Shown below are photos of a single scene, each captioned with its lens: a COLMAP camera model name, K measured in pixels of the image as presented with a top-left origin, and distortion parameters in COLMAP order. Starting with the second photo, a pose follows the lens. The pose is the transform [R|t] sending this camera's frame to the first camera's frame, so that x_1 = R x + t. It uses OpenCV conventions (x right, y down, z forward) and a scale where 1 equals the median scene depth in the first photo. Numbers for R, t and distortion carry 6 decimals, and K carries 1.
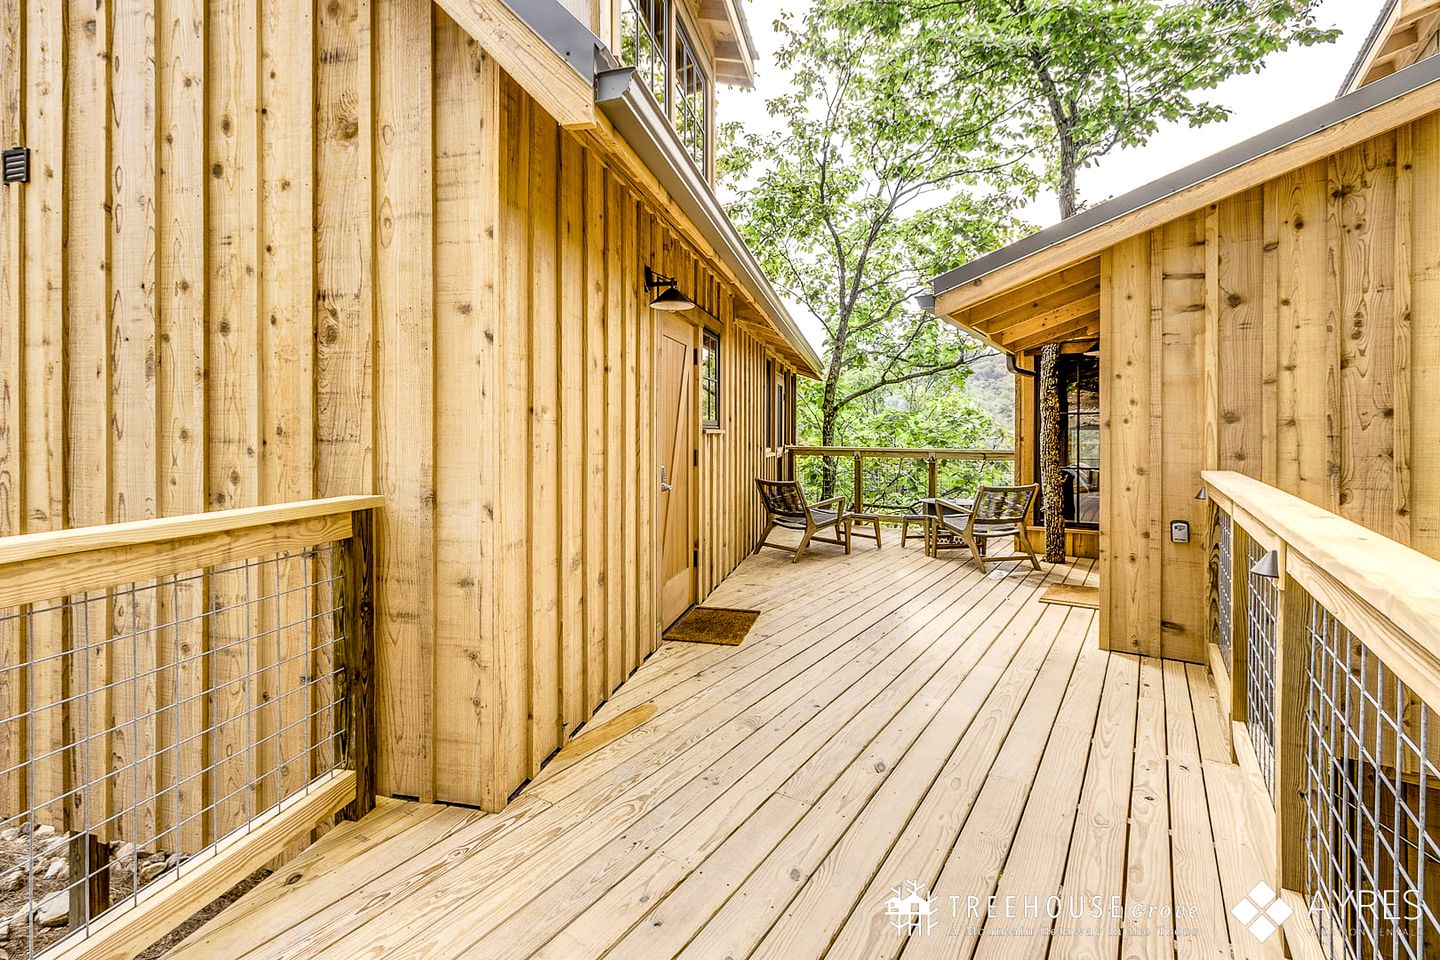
lens RADIAL K [[667.5, 0, 715.6], [0, 667.5, 437.1], [0, 0, 1]] dist [0.002224, 0.000496]
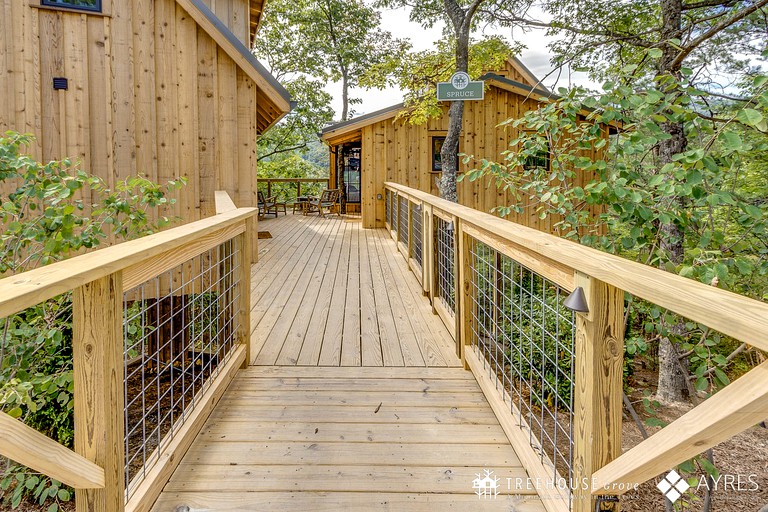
lens RADIAL K [[364.2, 0, 366.3], [0, 364.2, 183.2], [0, 0, 1]] dist [0.004249, 0.000494]
pose [[0.819558, -0.022453, 0.572556, -0.428968], [0.007055, 0.999552, 0.029099, -0.005443], [-0.572953, -0.019809, 0.819349, -0.518430]]
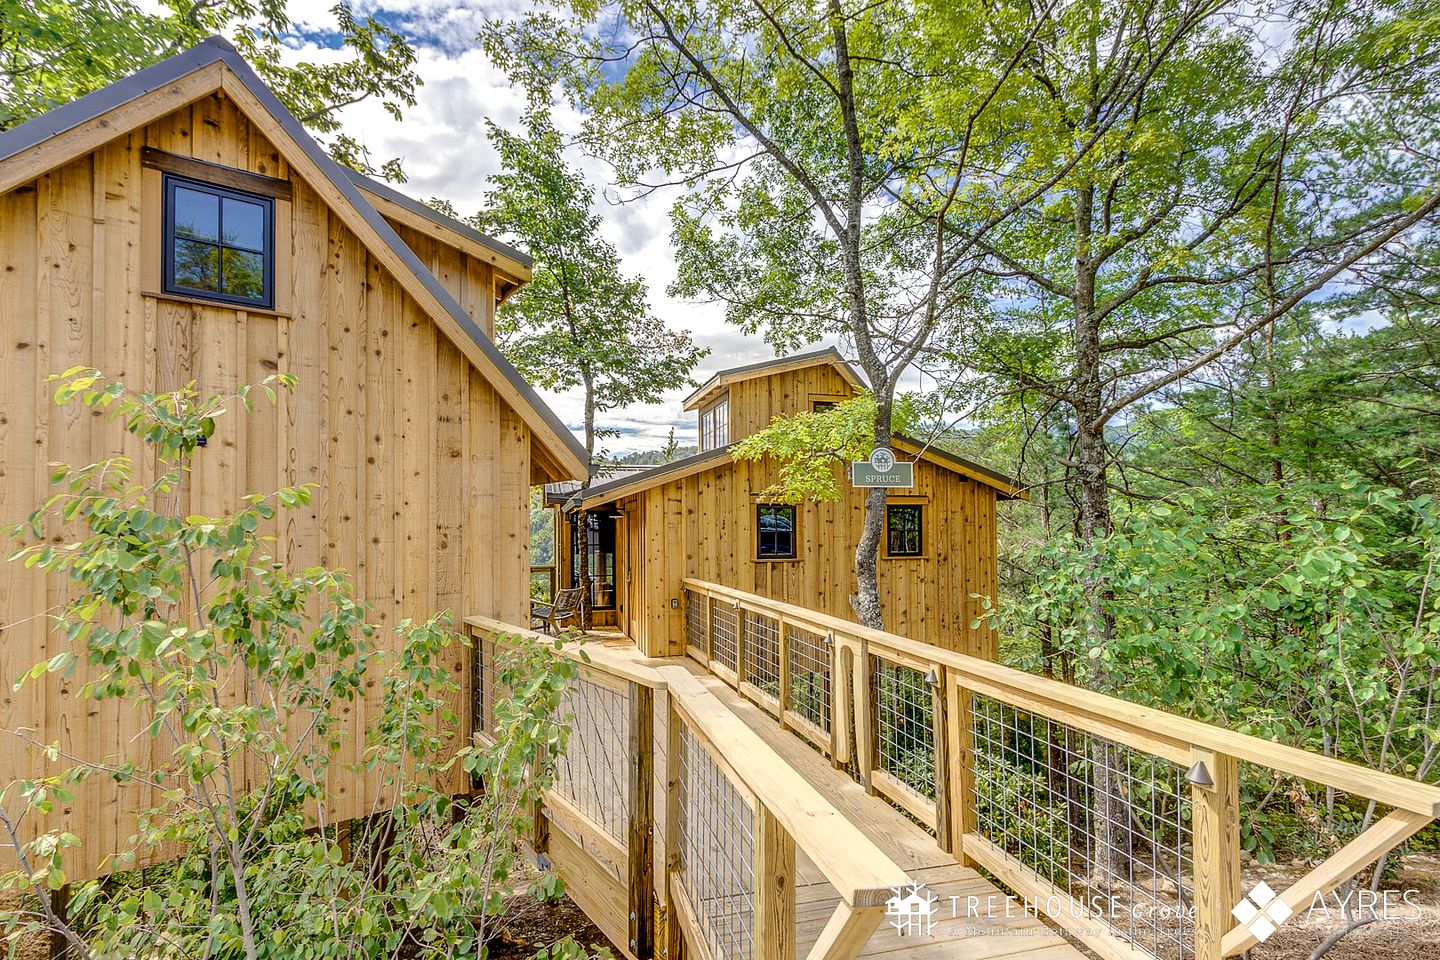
lens RADIAL K [[658.4, 0, 716.3], [0, 658.4, 518.4], [0, 0, 1]] dist [0.003621, -0.000473]
pose [[0.646248, 0.008411, 0.763081, -0.702268], [0.010952, 0.999734, -0.020295, -0.080185], [-0.763049, 0.021473, 0.645984, -0.459015]]
